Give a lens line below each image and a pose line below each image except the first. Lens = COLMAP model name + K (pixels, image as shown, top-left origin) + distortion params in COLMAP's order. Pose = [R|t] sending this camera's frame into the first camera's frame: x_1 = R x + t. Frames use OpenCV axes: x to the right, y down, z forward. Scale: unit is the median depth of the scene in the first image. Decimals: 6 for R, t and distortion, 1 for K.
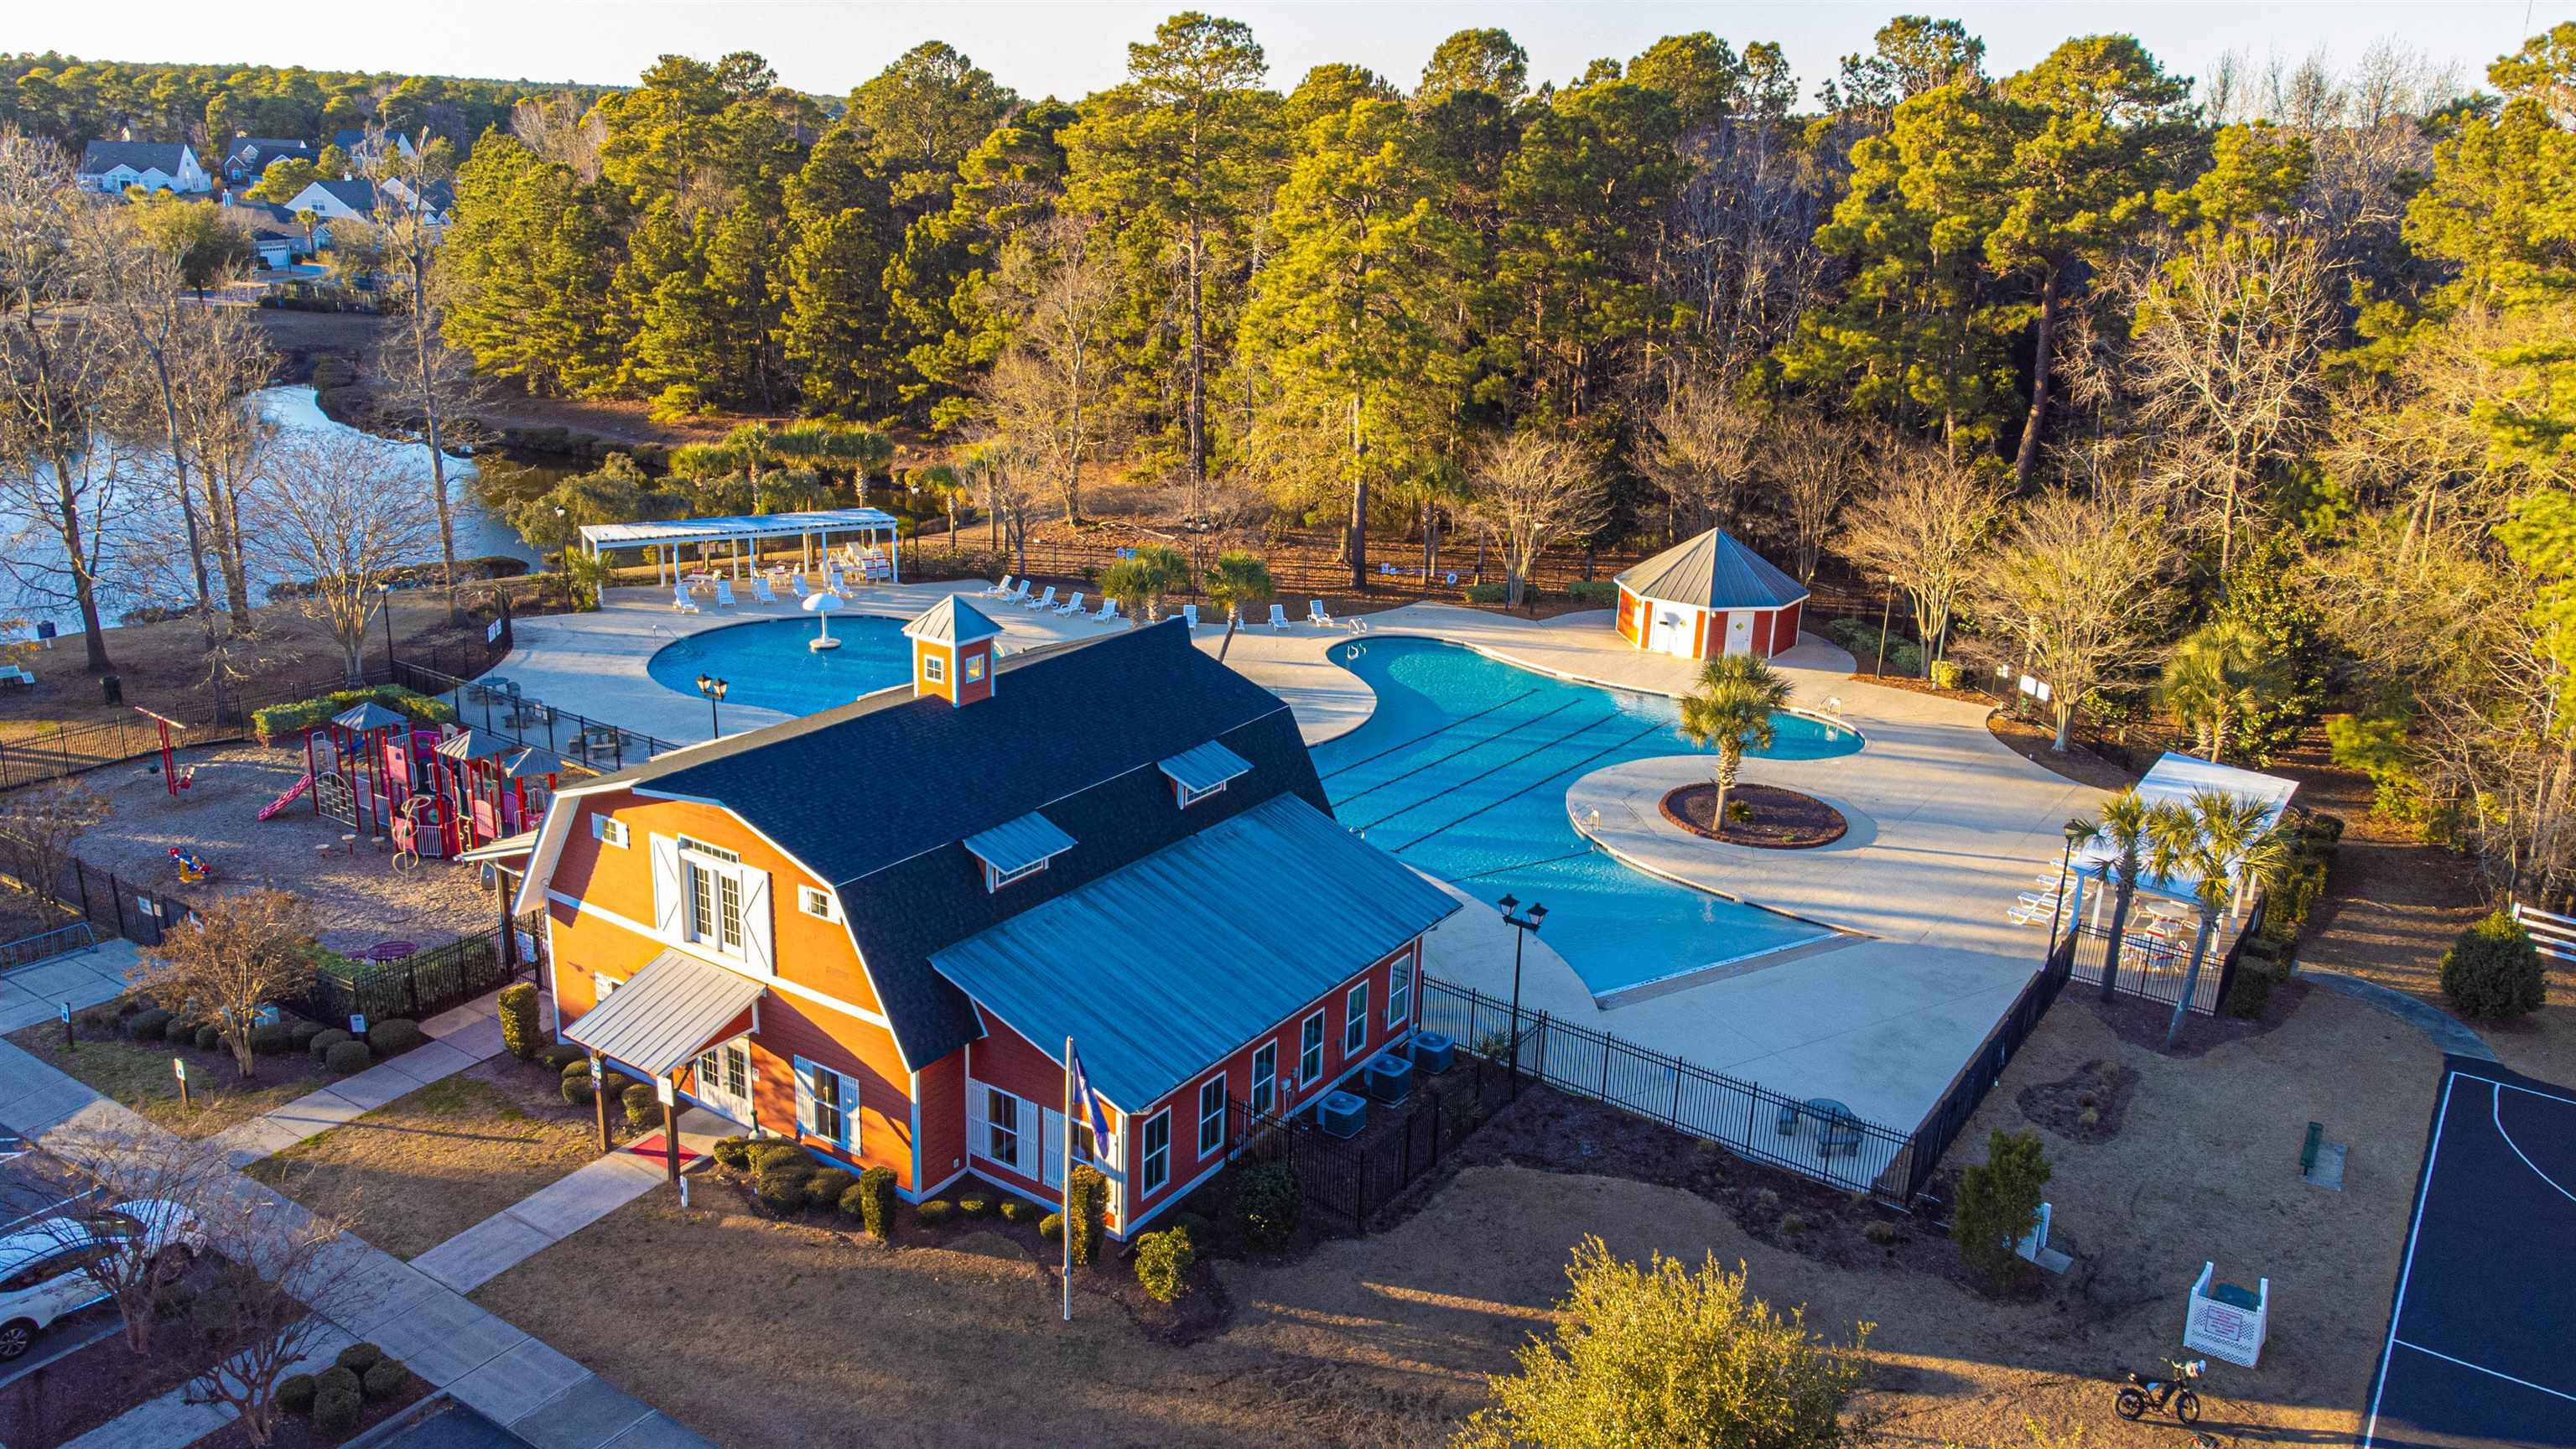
lens RADIAL K [[1890.5, 0, 1288.0], [0, 1890.5, 724.5], [0, 0, 1]] dist [0.042870, 0.002769]
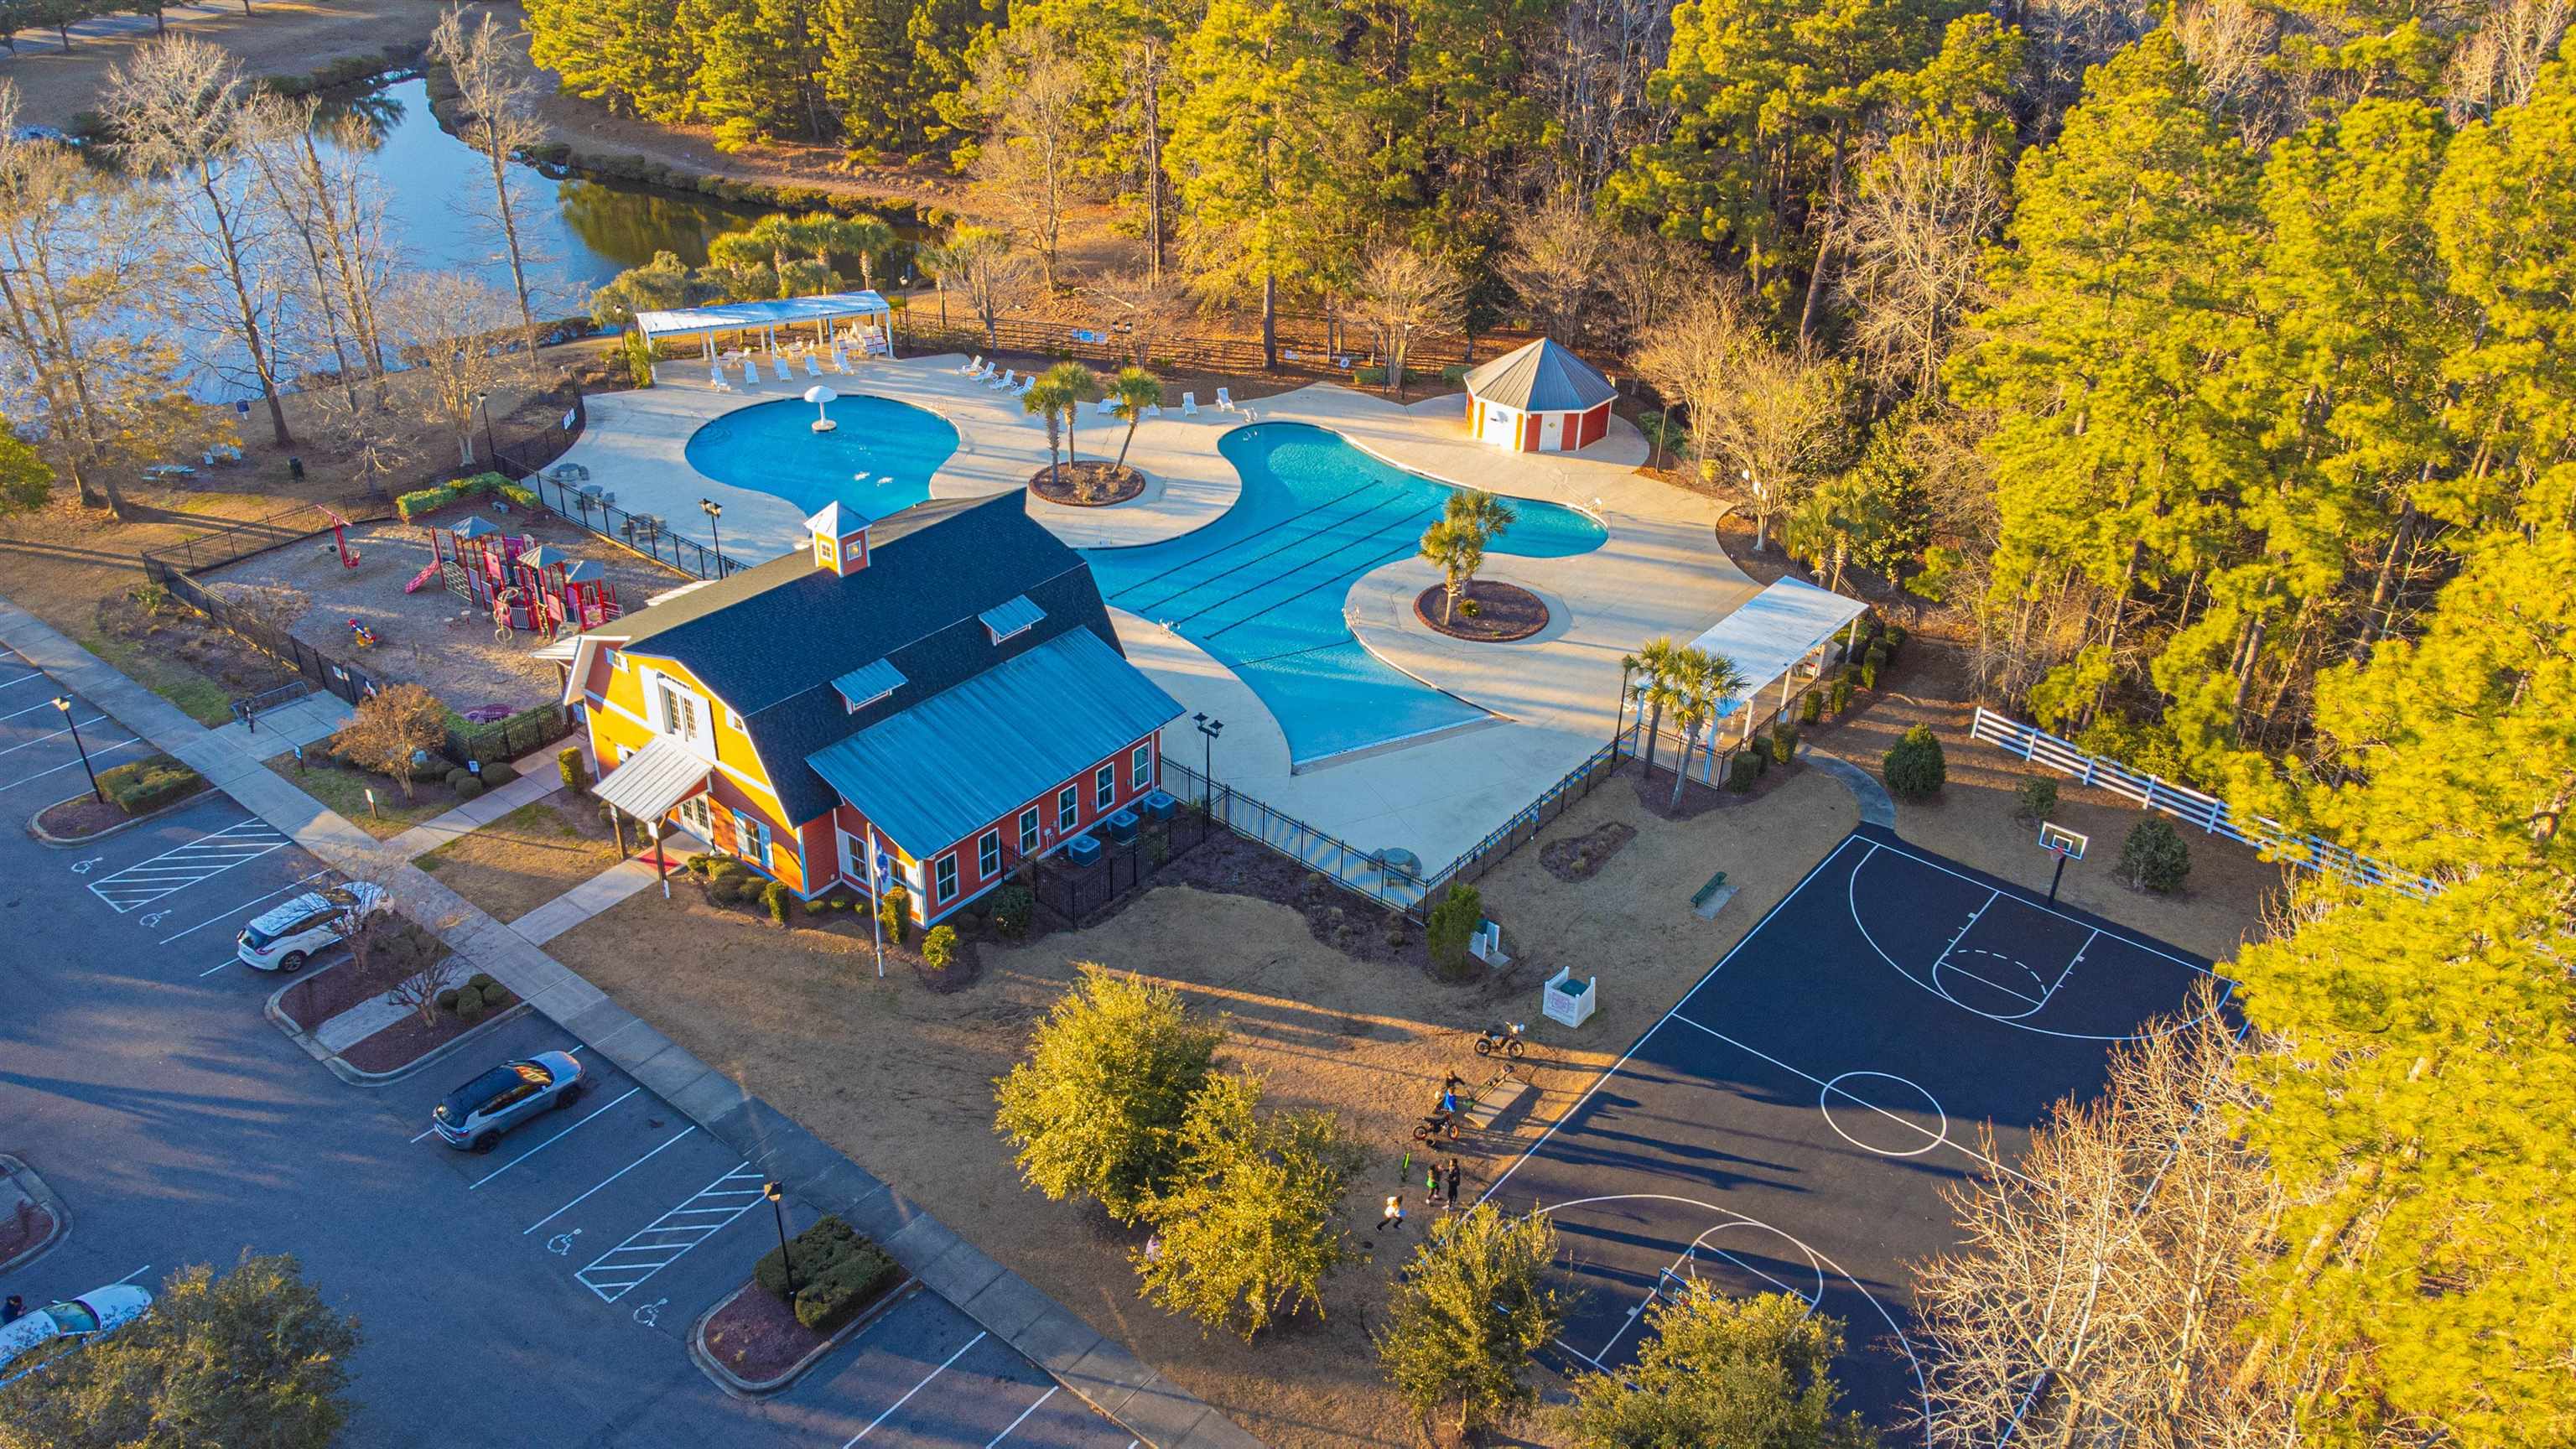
lens RADIAL K [[1844.7, 0, 1288.0], [0, 1844.7, 724.5], [0, 0, 1]] dist [0.019814, 0.002337]
pose [[0.997949, 0.032883, -0.054919, 0.231102], [-0.020653, 0.977488, 0.209980, -0.184140], [0.060587, -0.208415, 0.976162, -0.384721]]
